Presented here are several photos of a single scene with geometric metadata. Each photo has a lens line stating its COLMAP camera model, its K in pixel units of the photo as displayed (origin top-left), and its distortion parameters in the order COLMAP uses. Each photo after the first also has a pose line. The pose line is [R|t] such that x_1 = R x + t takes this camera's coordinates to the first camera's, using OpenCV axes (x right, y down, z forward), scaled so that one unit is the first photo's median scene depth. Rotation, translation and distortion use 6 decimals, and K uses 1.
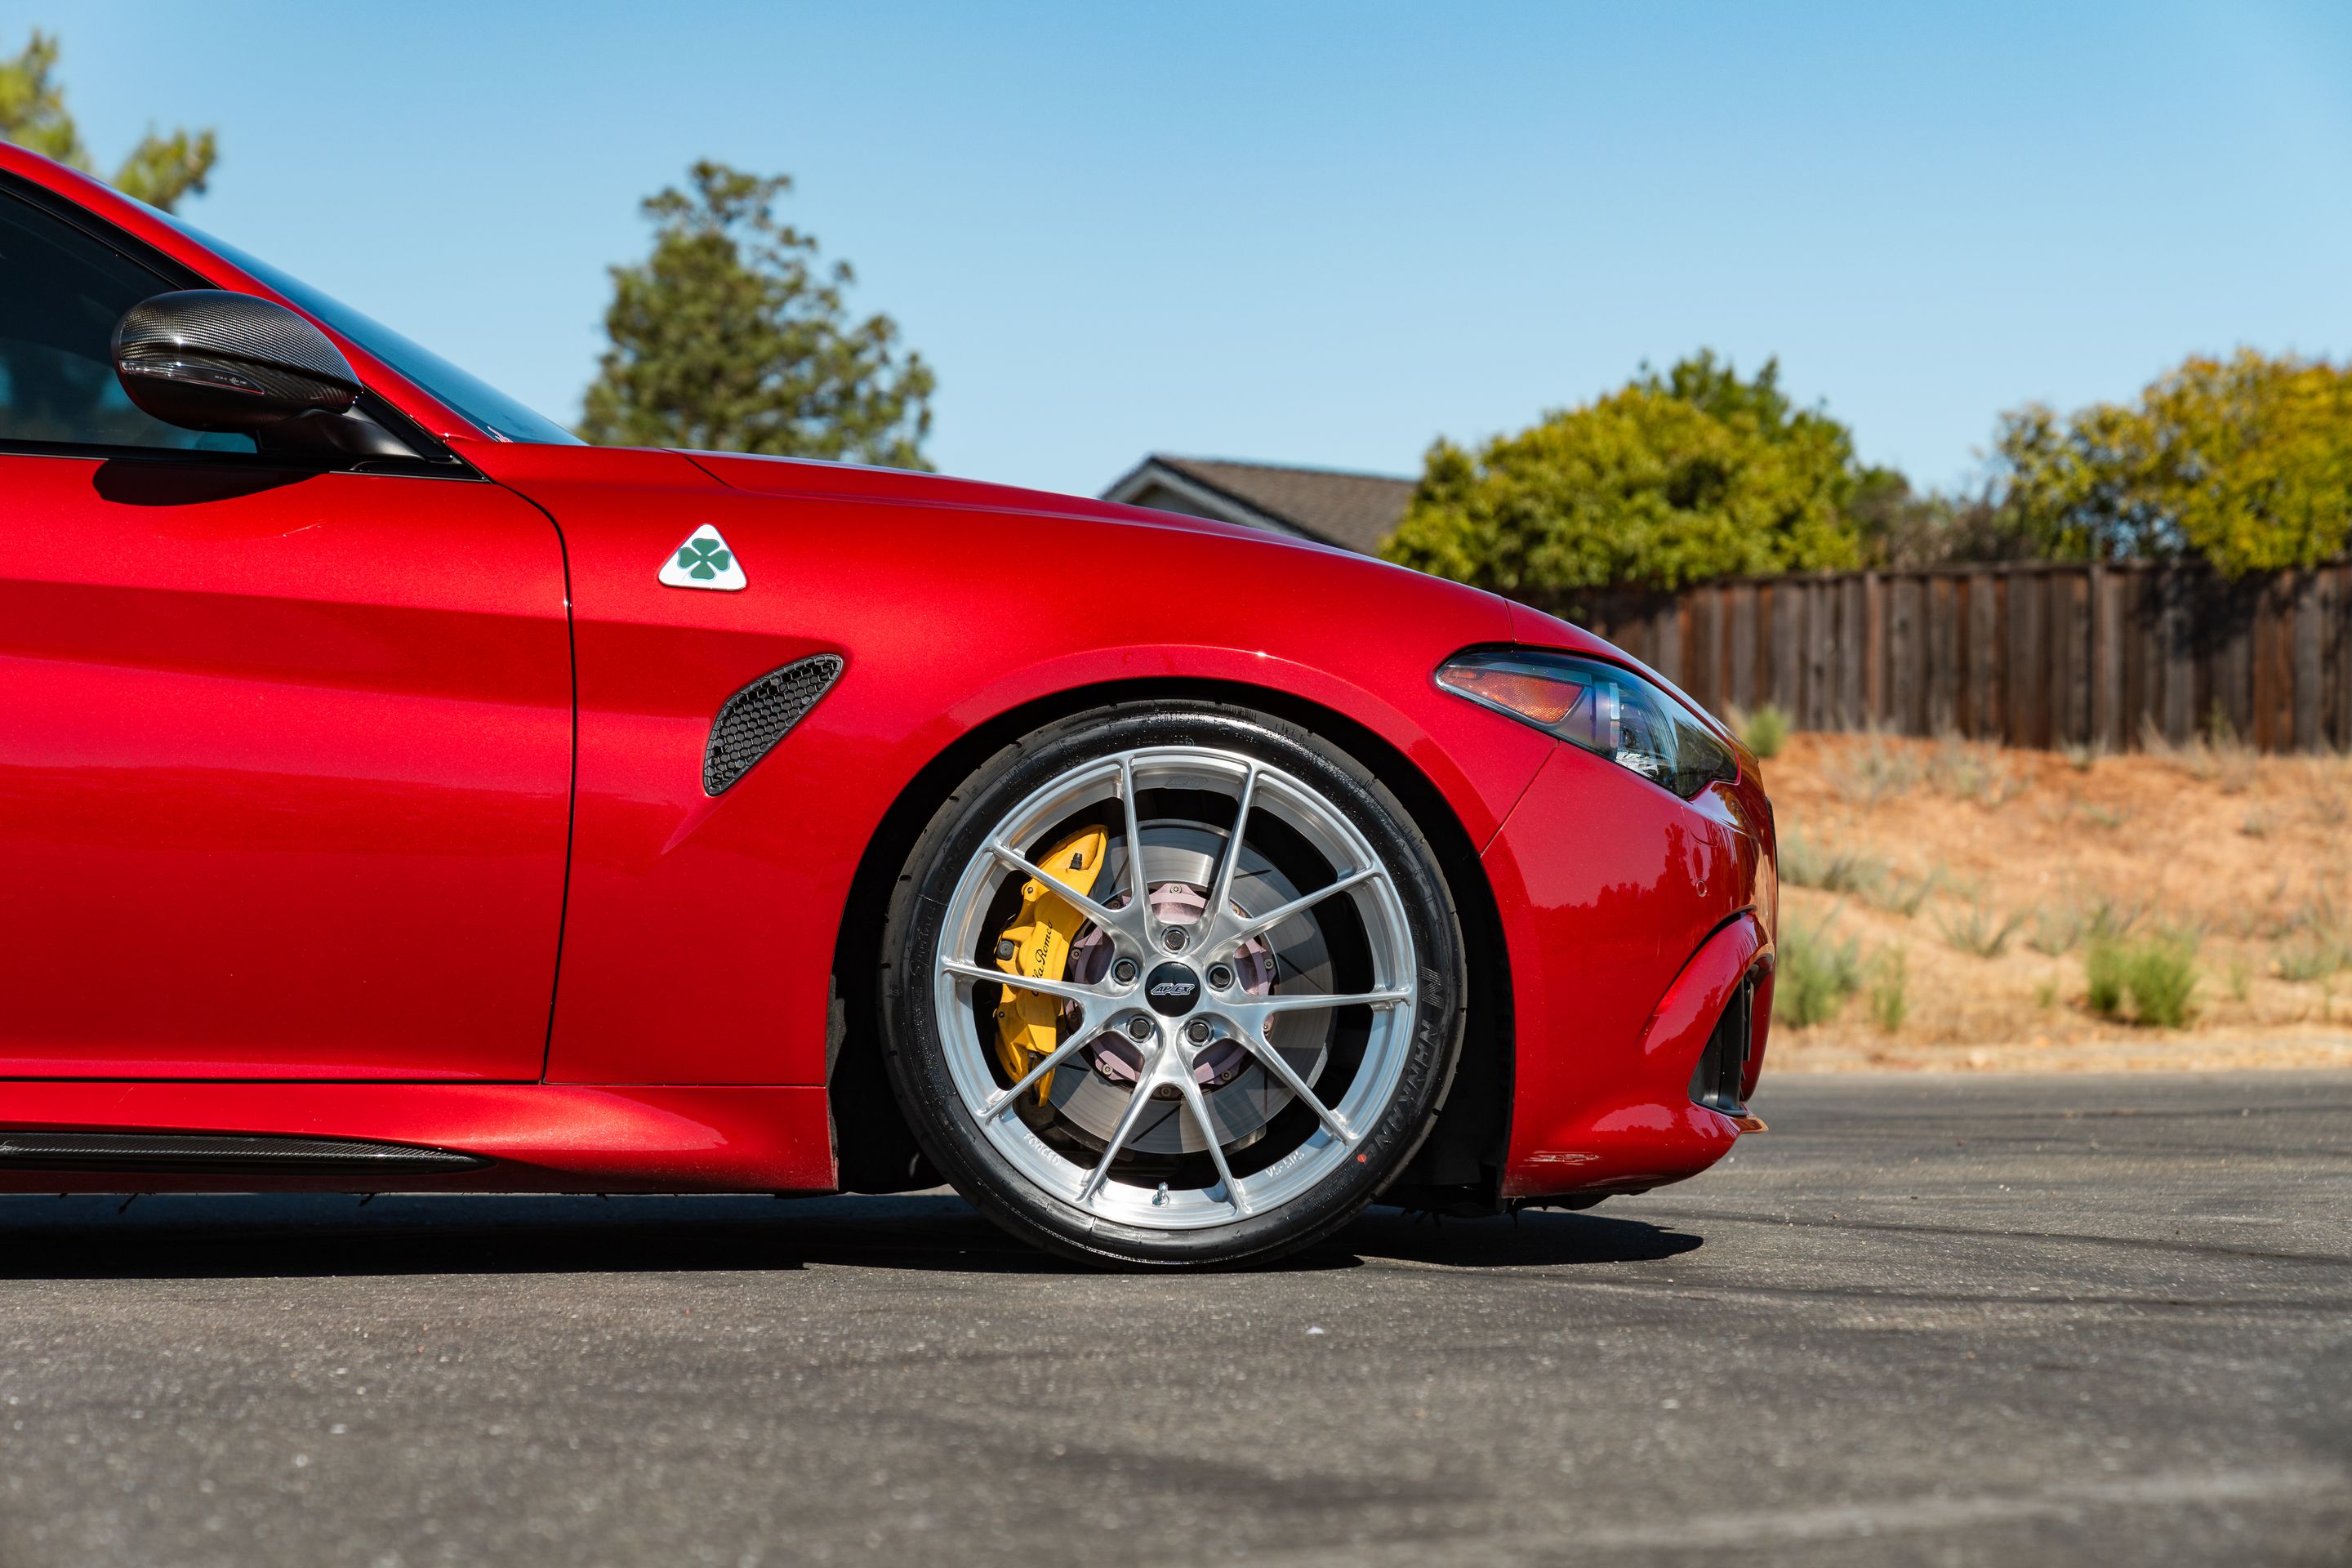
lens RADIAL K [[4813.0, 0, 1009.3], [0, 4813.0, 965.0], [0, 0, 1]] dist [0.018488, 0.057287]
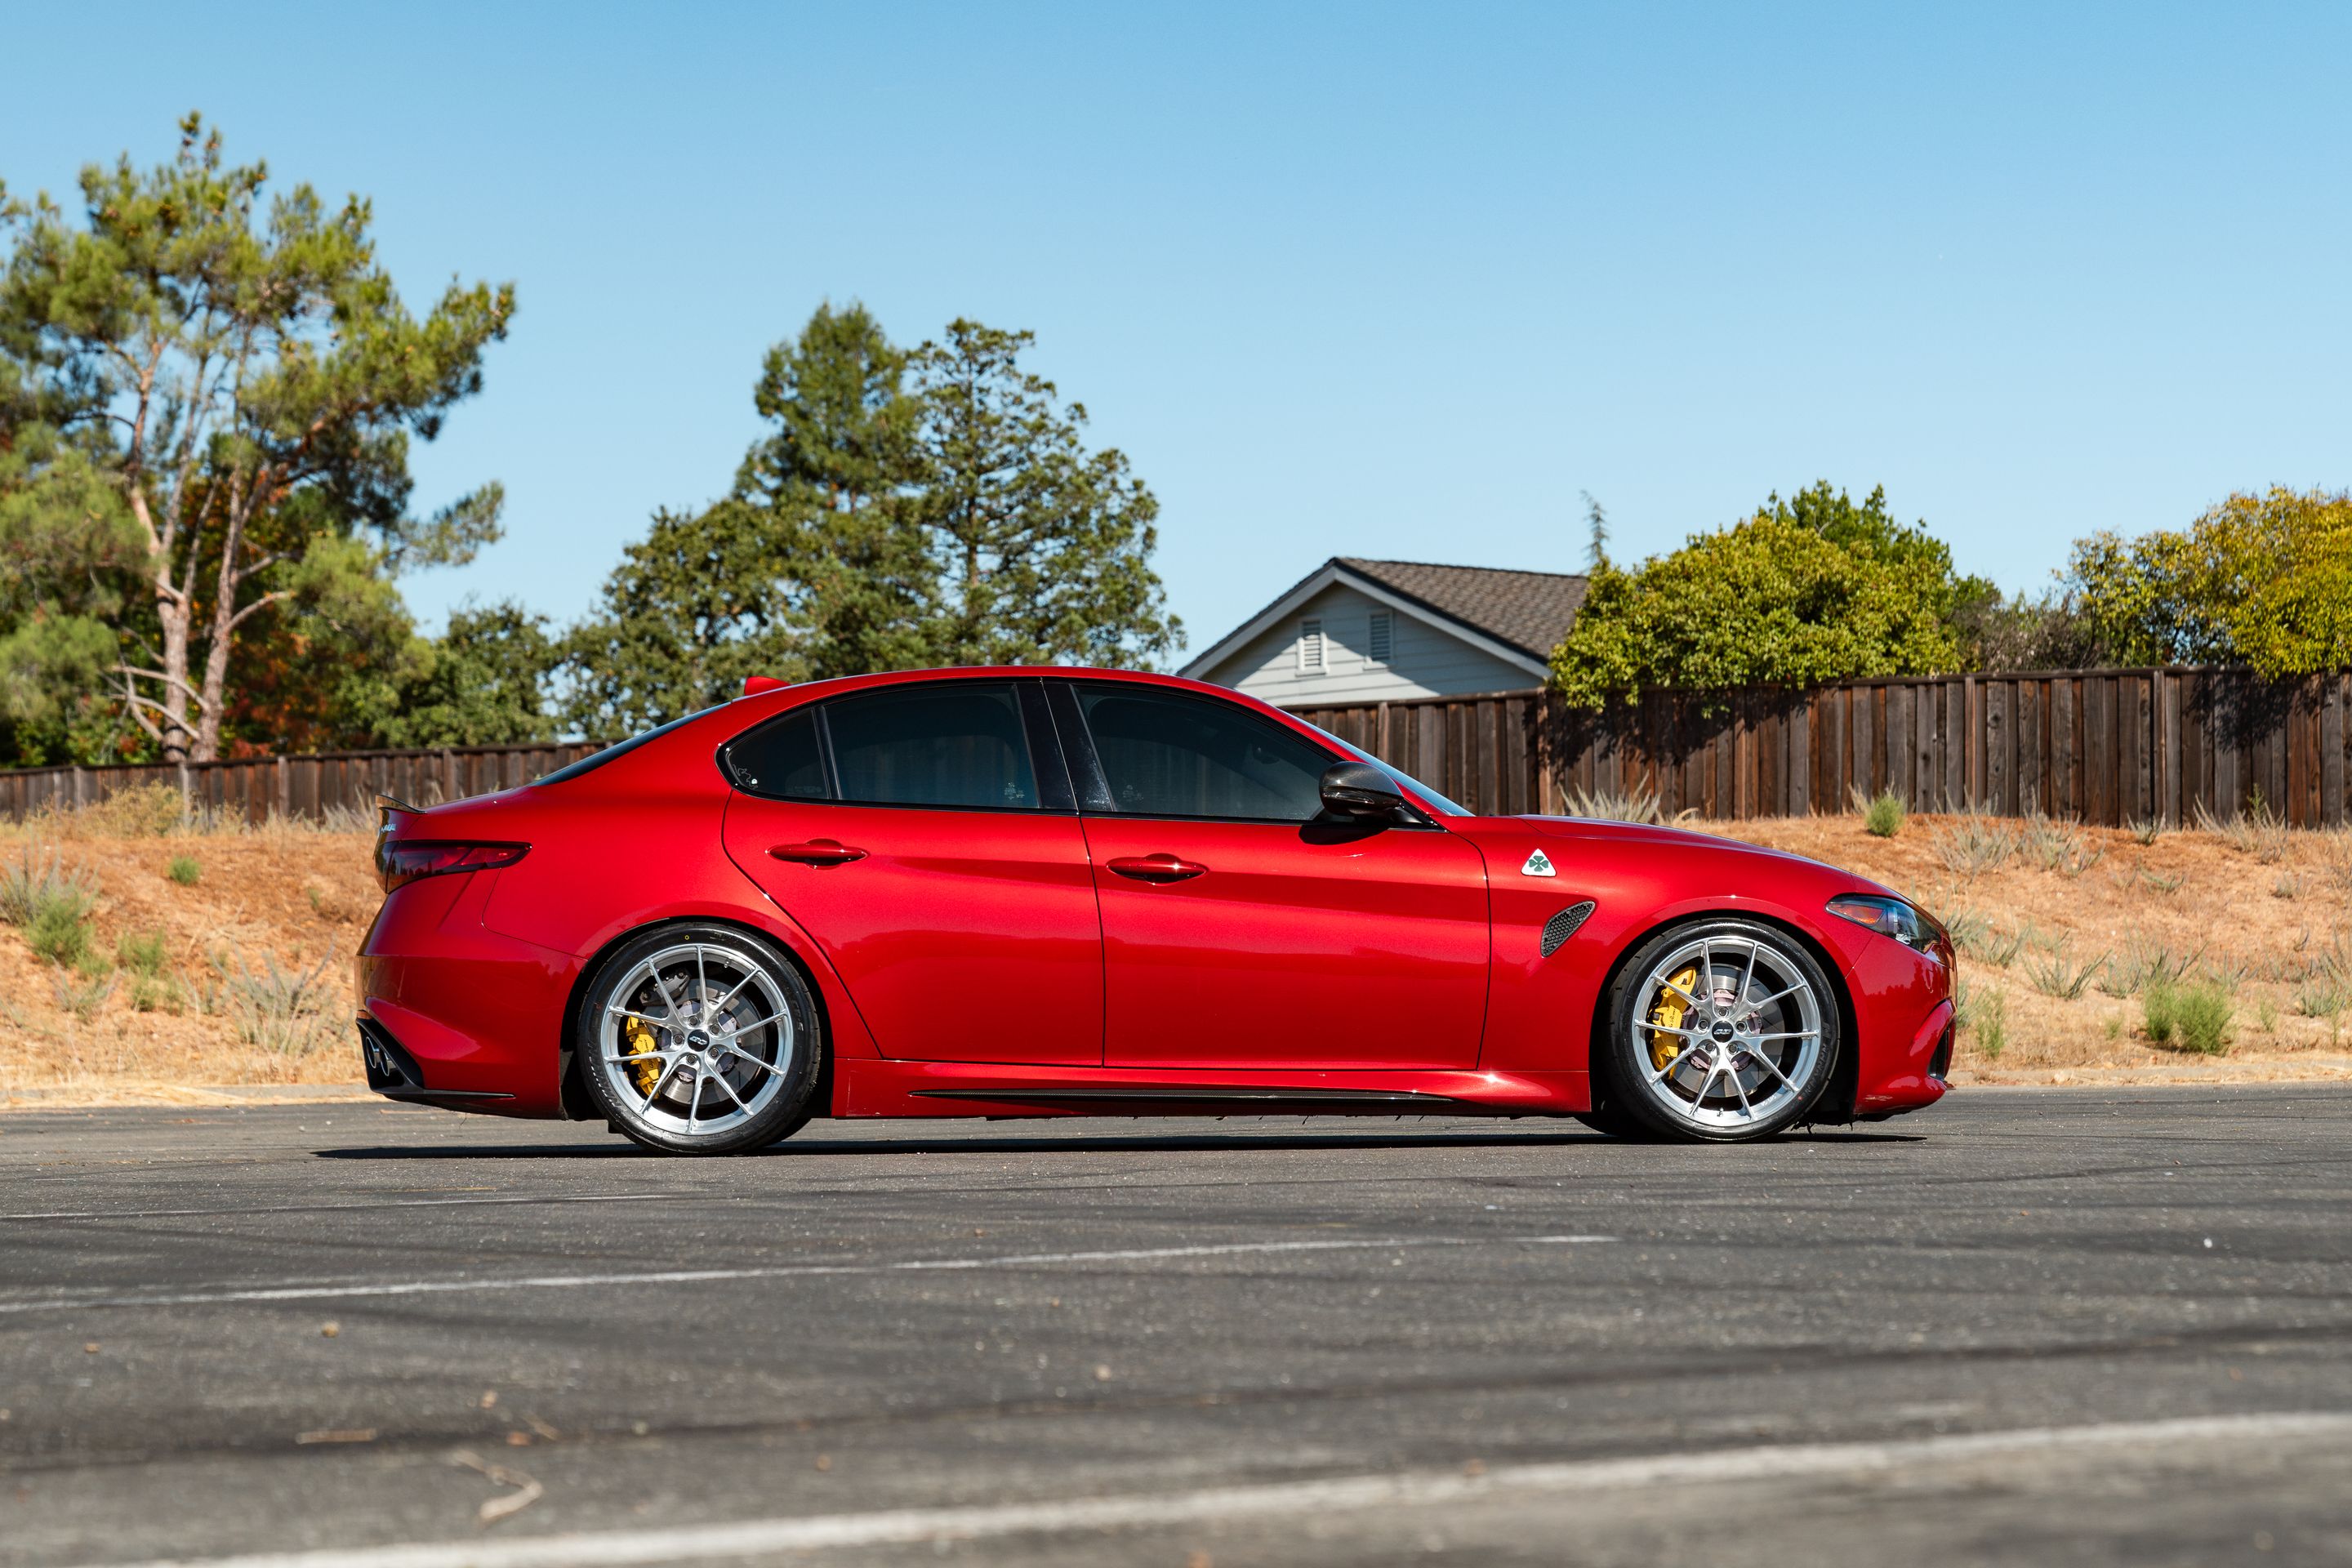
lens RADIAL K [[4573.2, 0, 1045.5], [0, 4573.2, 894.1], [0, 0, 1]] dist [-0.043619, 0.223937]
pose [[0.999745, -0.006644, -0.021577, -0.031602], [0.006121, 0.999687, -0.024243, -0.001309], [0.021731, 0.024104, 0.999473, -0.164898]]
